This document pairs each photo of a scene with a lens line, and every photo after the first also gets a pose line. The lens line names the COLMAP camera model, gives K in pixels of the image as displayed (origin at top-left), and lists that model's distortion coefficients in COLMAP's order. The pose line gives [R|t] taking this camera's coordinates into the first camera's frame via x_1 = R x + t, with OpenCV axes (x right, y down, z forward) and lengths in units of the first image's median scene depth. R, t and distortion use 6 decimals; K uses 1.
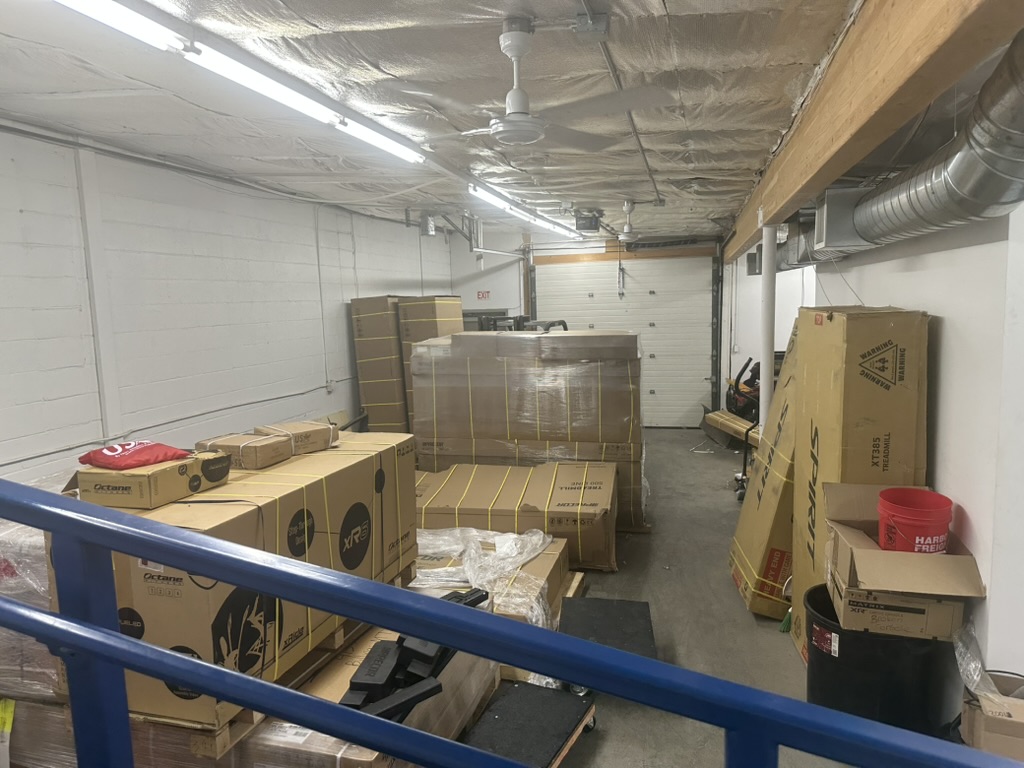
lens RADIAL K [[718.9, 0, 500.9], [0, 718.9, 390.3], [0, 0, 1]] dist [0.084410, -0.112910]
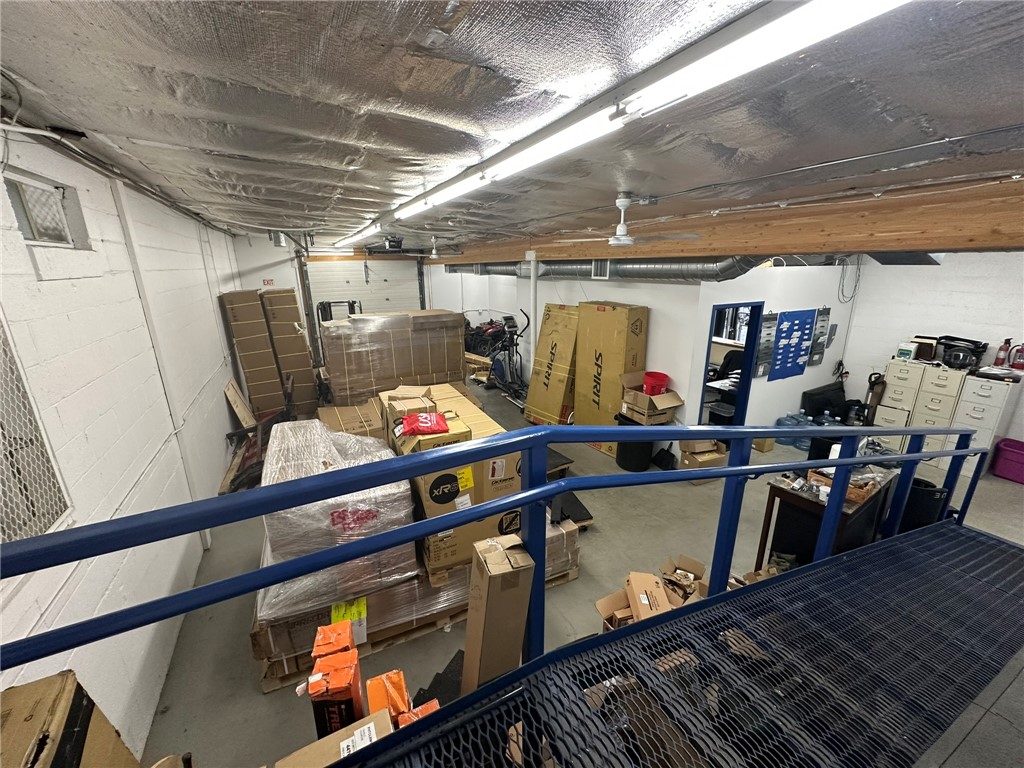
lens RADIAL K [[407.8, 0, 509.7], [0, 407.8, 383.8], [0, 0, 1]] dist [-0.001436, -0.000195]
pose [[0.747560, -0.171417, 0.641693, -0.322163], [0.078362, 0.982138, 0.171071, -0.049143], [-0.659555, -0.077601, 0.747640, 0.077487]]
